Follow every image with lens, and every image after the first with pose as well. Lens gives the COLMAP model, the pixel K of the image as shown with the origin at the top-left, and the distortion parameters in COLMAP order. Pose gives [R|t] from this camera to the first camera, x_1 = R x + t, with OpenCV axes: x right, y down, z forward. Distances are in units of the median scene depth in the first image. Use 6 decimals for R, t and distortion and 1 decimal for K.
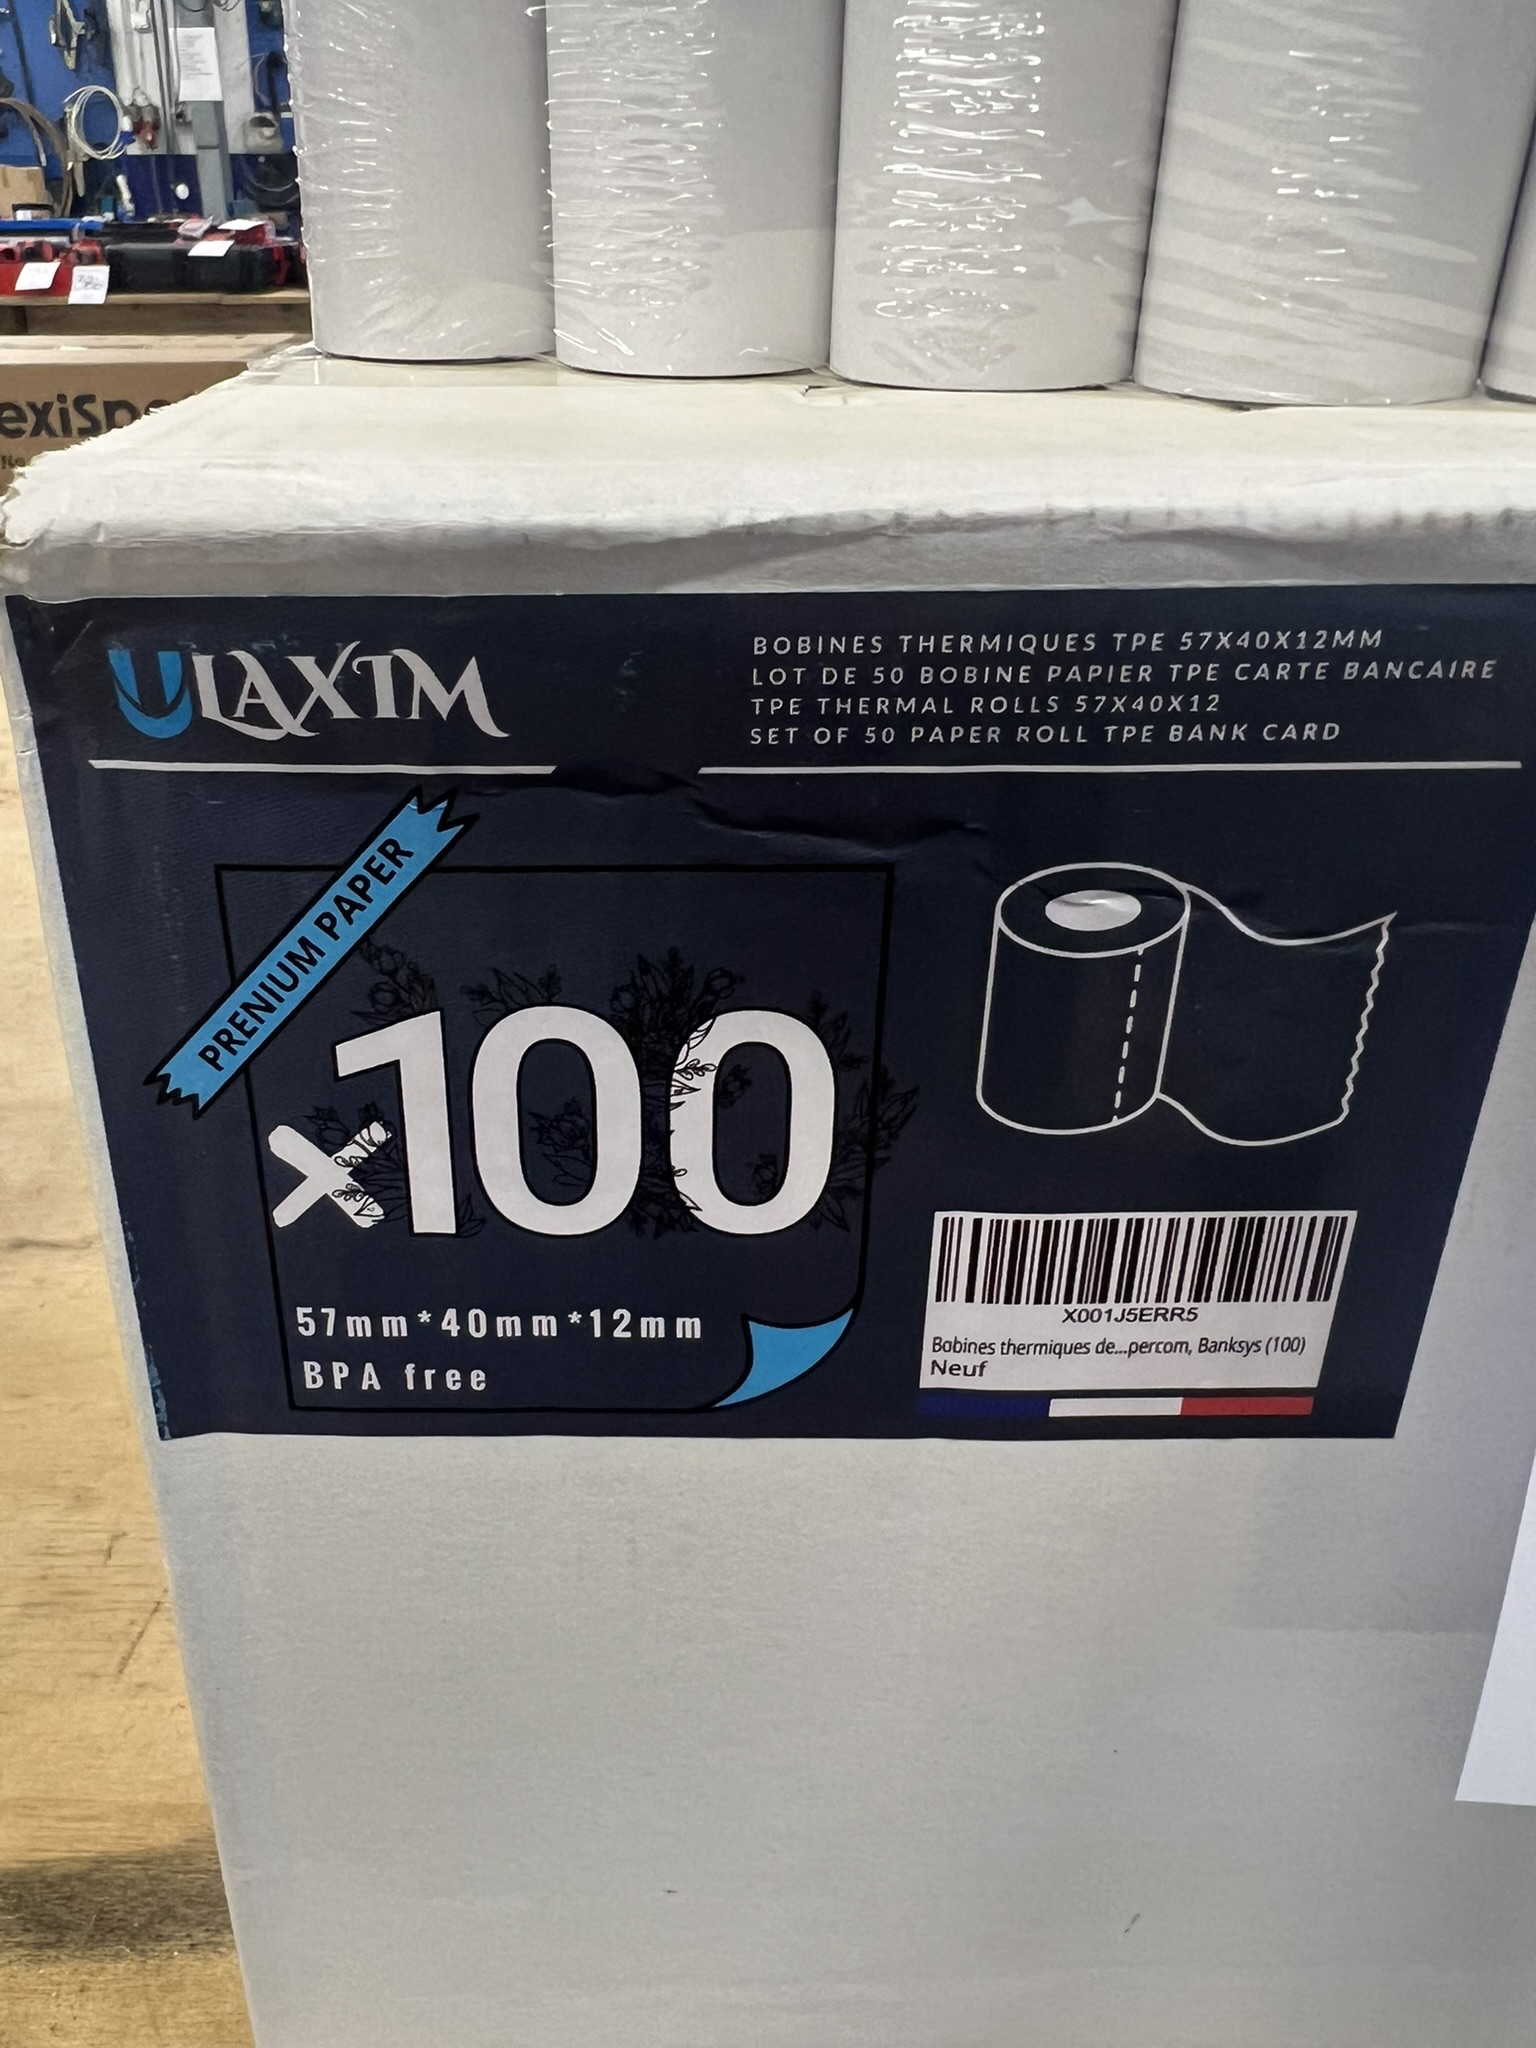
lens RADIAL K [[1550.0, 0, 768.0], [0, 1550.0, 1024.0], [0, 0, 1]] dist [-0.028411, -0.001223]
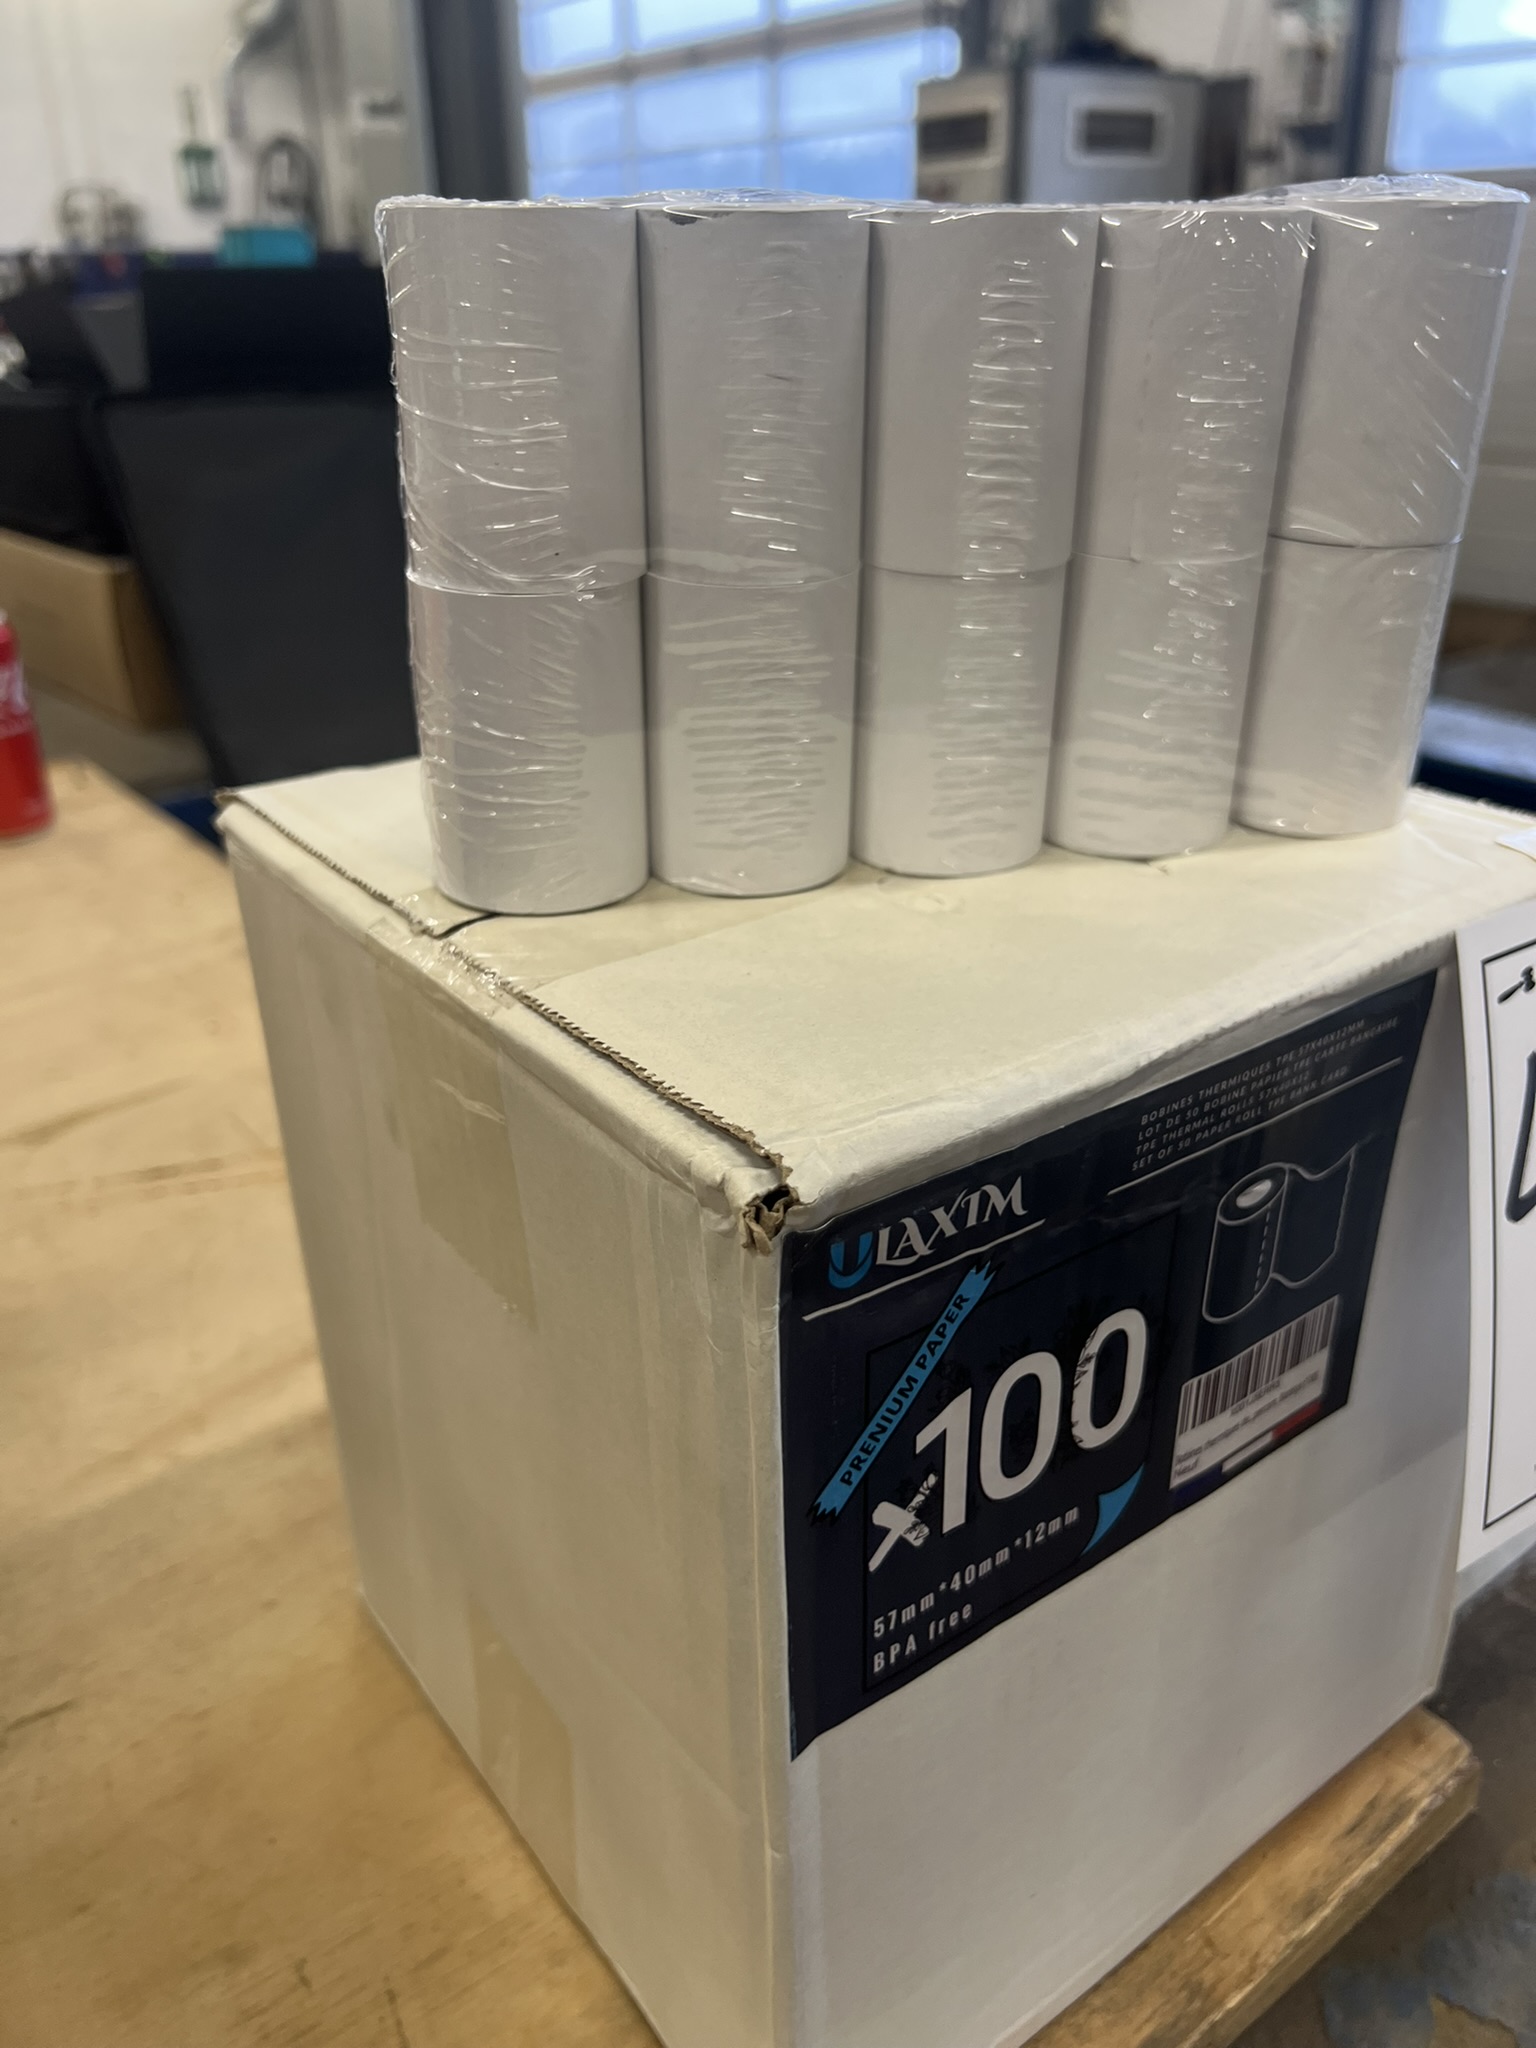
lens RADIAL K [[1575.0, 0, 768.0], [0, 1575.0, 1024.0], [0, 0, 1]] dist [0.104833, -0.550613]
pose [[0.801878, -0.261964, 0.536997, -1.167314], [0.274312, 0.959852, 0.058627, -0.521621], [-0.530796, 0.100293, 0.841544, -0.259575]]
